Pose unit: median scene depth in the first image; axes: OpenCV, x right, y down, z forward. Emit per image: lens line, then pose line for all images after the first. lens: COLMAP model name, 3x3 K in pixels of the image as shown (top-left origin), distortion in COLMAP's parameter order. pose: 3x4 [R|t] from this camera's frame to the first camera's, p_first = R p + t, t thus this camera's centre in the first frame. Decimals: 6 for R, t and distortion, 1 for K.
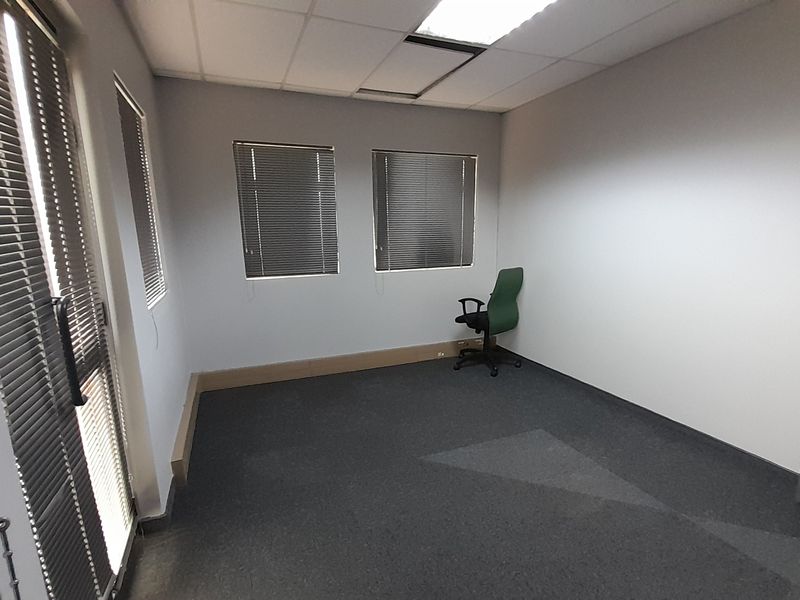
lens RADIAL K [[423.9, 0, 398.2], [0, 423.9, 313.1], [0, 0, 1]] dist [0.020245, -0.016935]
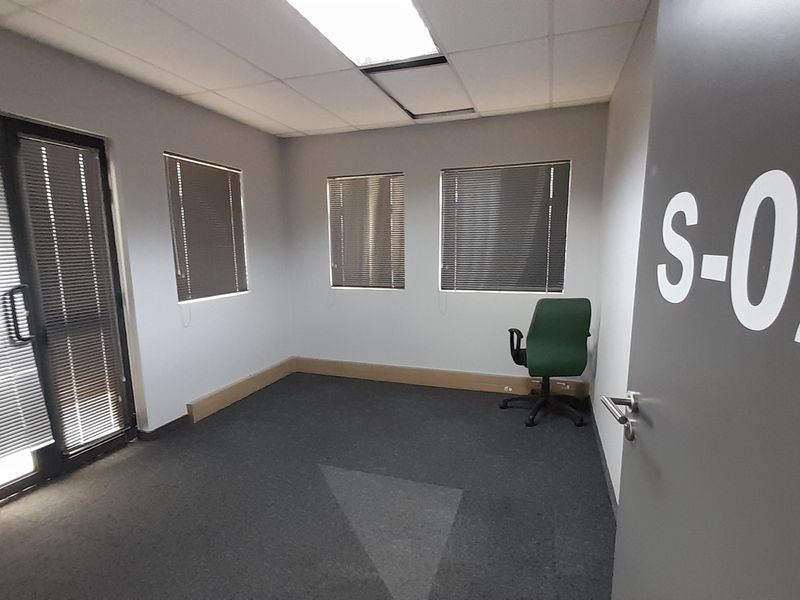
lens RADIAL K [[423.9, 0, 403.7], [0, 423.9, 310.0], [0, 0, 1]] dist [0.020245, -0.016935]
pose [[0.745568, 0.104555, -0.658177, 0.567781], [-0.130488, 0.991403, 0.009676, -0.051580], [0.653530, 0.078670, 0.752801, 0.204898]]
